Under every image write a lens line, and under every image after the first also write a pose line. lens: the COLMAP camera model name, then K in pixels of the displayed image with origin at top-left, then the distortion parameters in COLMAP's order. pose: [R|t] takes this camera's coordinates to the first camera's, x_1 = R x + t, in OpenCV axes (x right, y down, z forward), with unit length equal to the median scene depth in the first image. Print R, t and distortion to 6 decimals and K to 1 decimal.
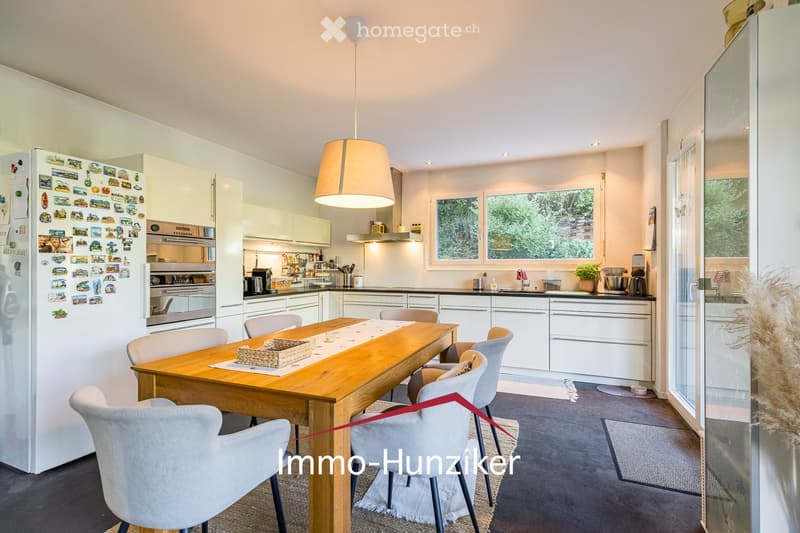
lens RADIAL K [[358.0, 0, 405.4], [0, 358.0, 265.4], [0, 0, 1]] dist [0.002227, 0.001282]
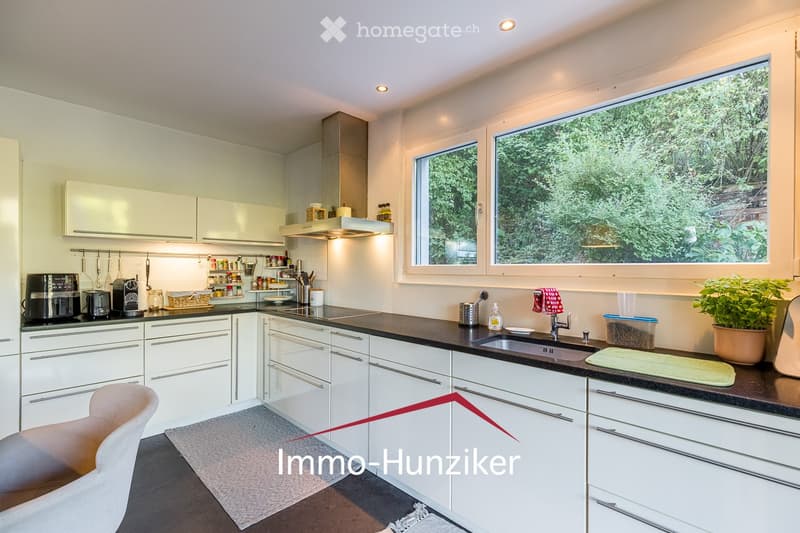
lens RADIAL K [[358.0, 0, 401.9], [0, 358.0, 270.1], [0, 0, 1]] dist [0.002227, 0.001282]
pose [[0.930883, 0.004680, -0.365289, 0.272602], [-0.002560, 0.999977, 0.006289, -0.011303], [0.365310, -0.004919, 0.930873, 0.463790]]
